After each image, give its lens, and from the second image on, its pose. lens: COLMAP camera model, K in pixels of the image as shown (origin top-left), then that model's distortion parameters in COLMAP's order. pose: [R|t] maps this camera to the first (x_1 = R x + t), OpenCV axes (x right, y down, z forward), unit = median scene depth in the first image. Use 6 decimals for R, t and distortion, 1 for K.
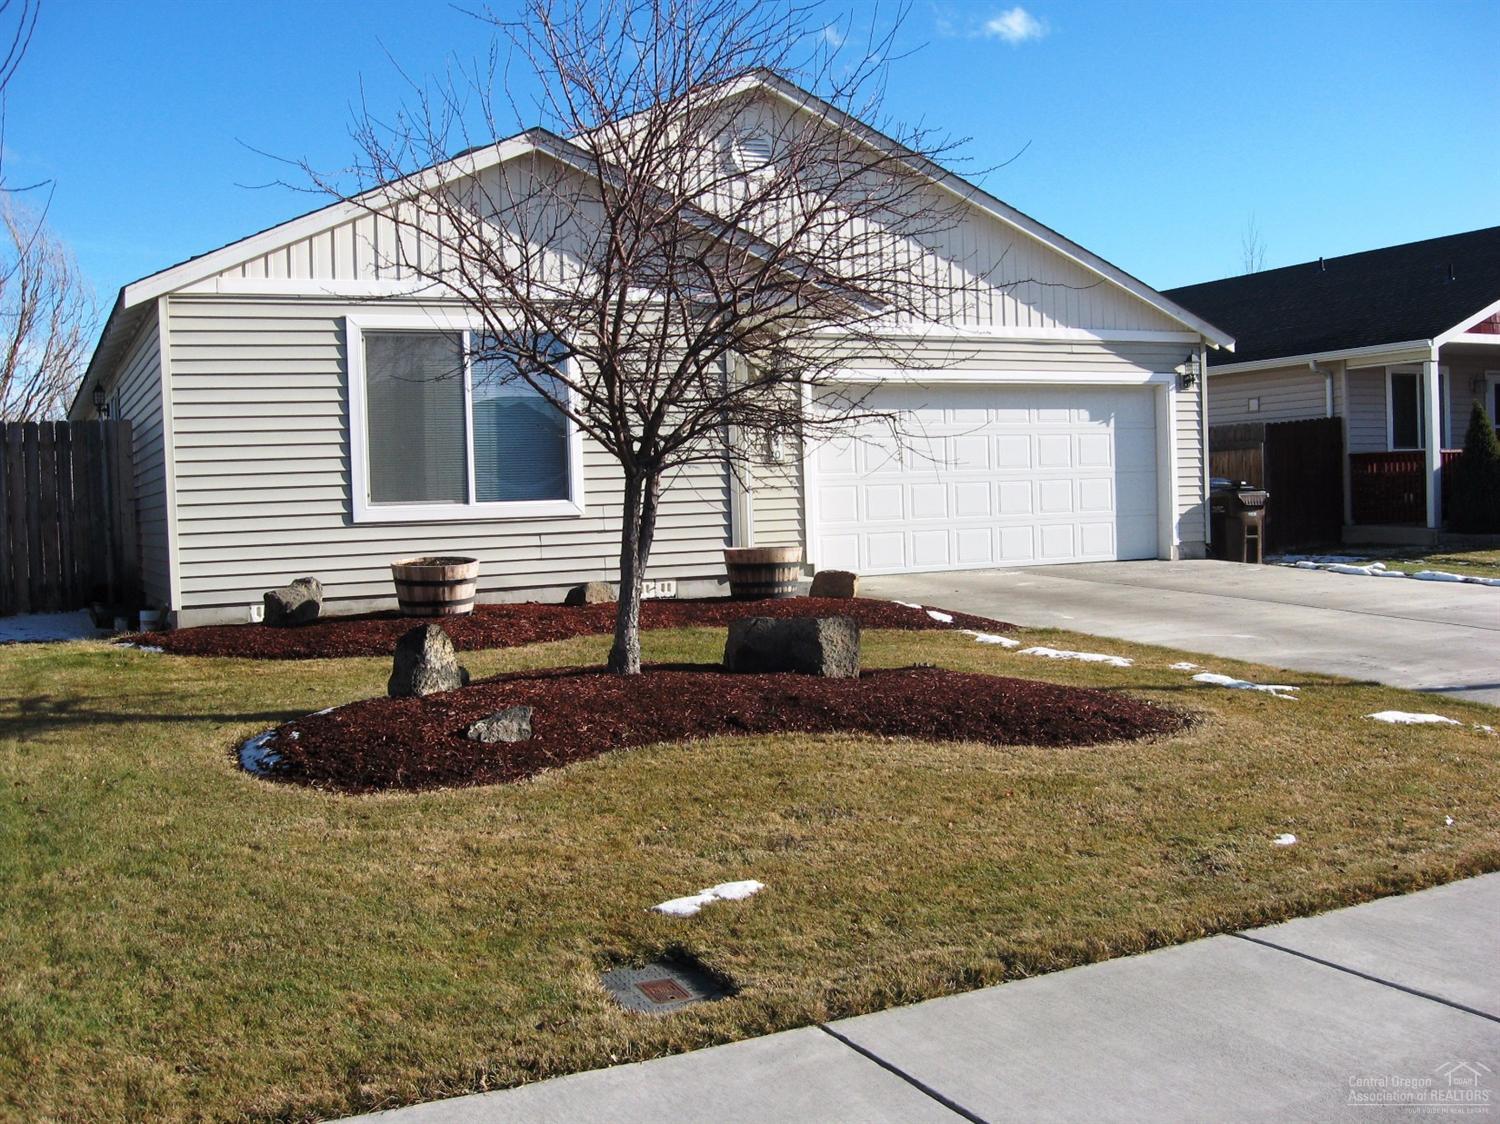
lens RADIAL K [[1552.2, 0, 747.5], [0, 1552.2, 571.4], [0, 0, 1]] dist [-0.130741, 0.037058]
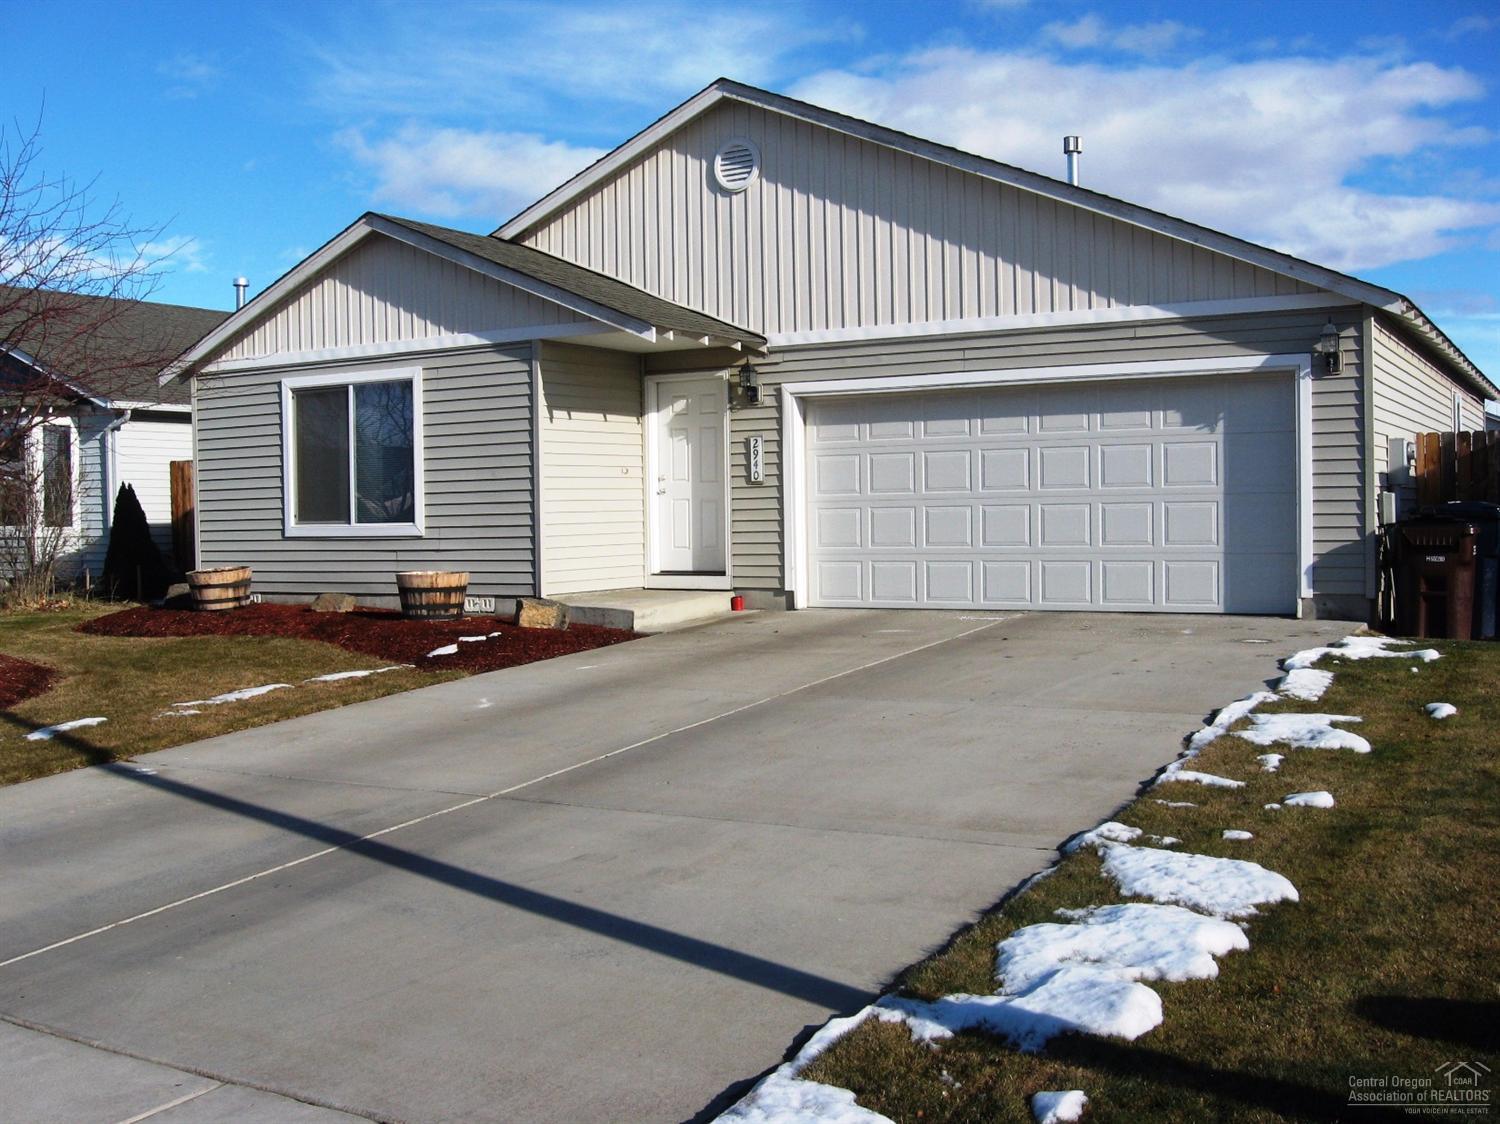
lens RADIAL K [[1552.2, 0, 747.5], [0, 1552.2, 571.4], [0, 0, 1]] dist [-0.130741, 0.037058]
pose [[0.558886, 0.055801, -0.827365, 1.146377], [-0.038546, 0.998403, 0.041299, -0.077428], [0.828348, 0.008810, 0.560144, 0.639691]]
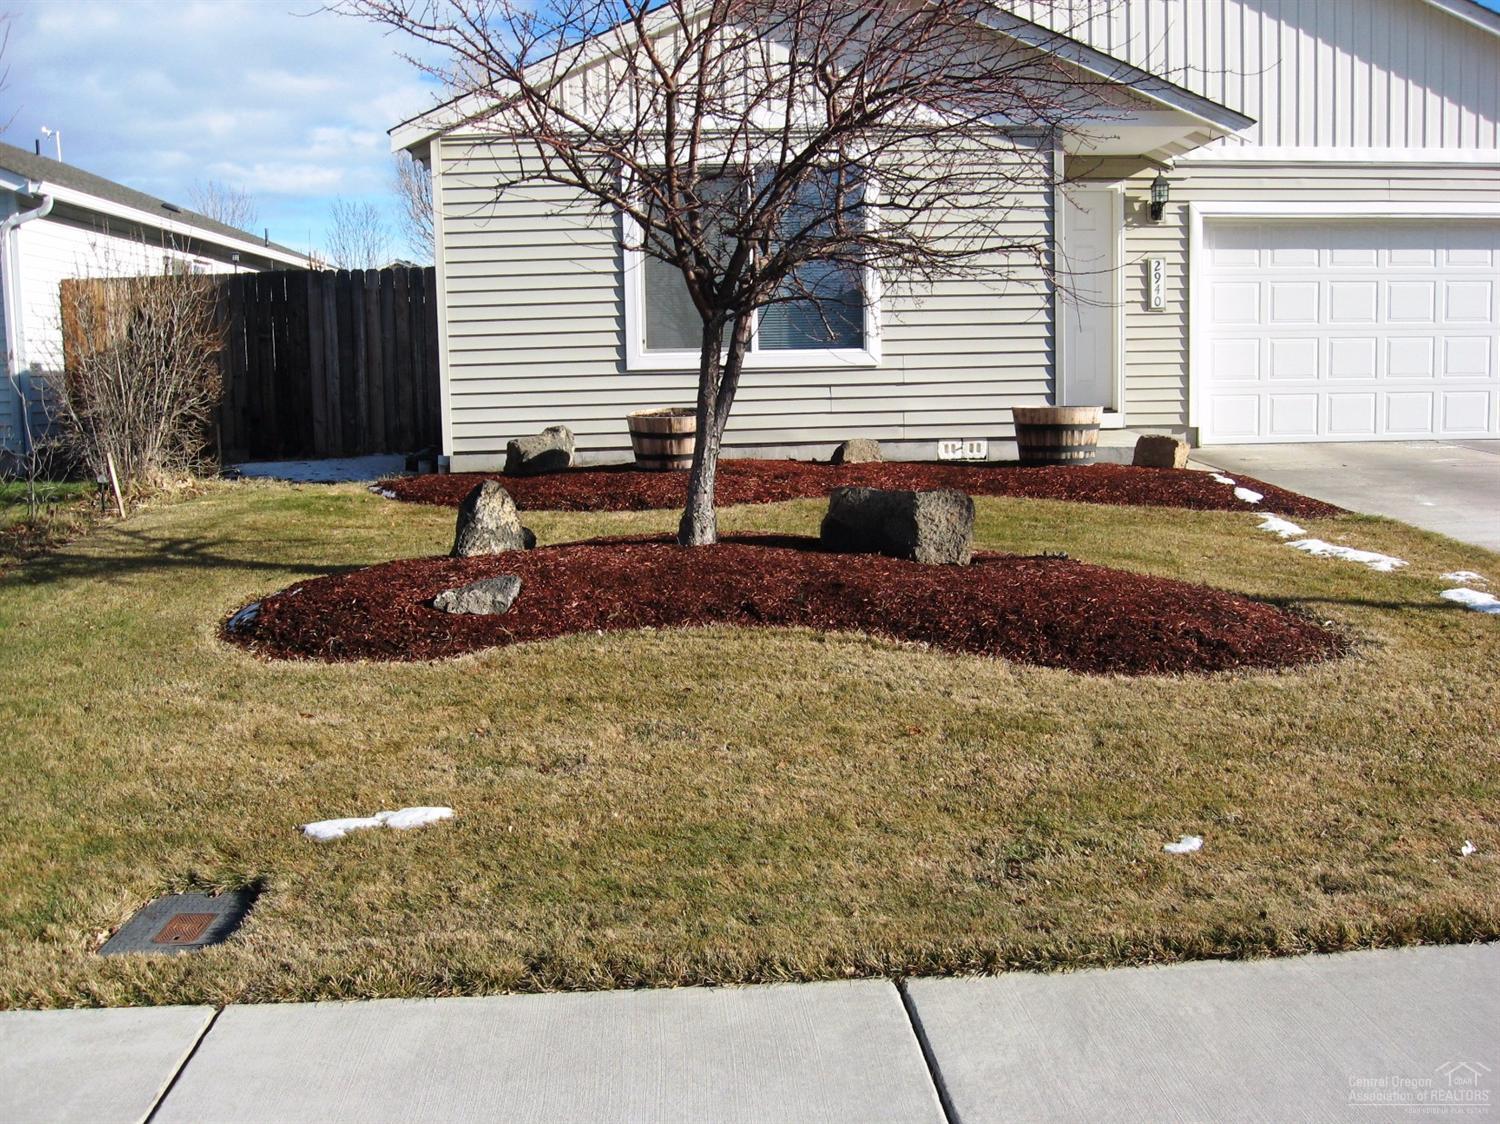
lens RADIAL K [[1552.2, 0, 747.5], [0, 1552.2, 571.4], [0, 0, 1]] dist [-0.130741, 0.037058]
pose [[0.919866, 0.063302, -0.387092, 0.212344], [-0.025896, 0.994539, 0.101103, -0.006773], [0.391378, -0.082977, 0.916481, 0.142624]]
